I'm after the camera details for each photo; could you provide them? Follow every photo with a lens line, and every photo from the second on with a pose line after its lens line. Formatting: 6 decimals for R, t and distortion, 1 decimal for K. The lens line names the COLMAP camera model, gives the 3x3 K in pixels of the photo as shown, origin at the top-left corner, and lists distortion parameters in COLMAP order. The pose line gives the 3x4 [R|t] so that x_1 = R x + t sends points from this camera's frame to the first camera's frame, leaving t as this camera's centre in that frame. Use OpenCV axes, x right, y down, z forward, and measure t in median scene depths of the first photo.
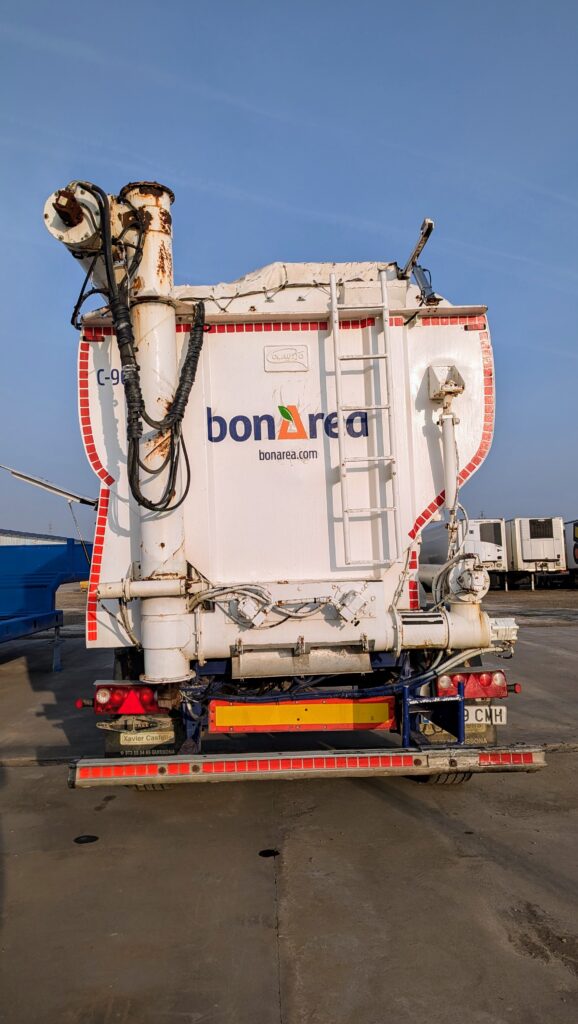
lens RADIAL K [[702.0, 0, 288.4], [0, 702.0, 498.3], [0, 0, 1]] dist [0.063472, -0.070503]
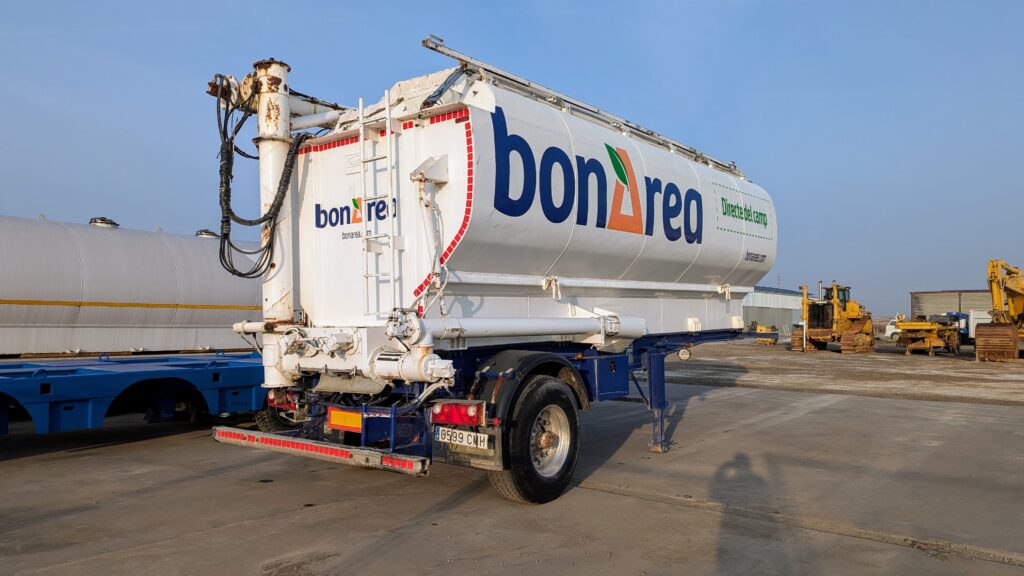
lens RADIAL K [[702.0, 0, 506.7], [0, 702.0, 288.1], [0, 0, 1]] dist [0.063472, -0.070503]
pose [[0.791412, -0.002952, -0.611276, 1.068315], [0.036078, 0.998471, 0.041888, -0.004442], [0.610218, -0.055204, 0.790308, 0.088828]]
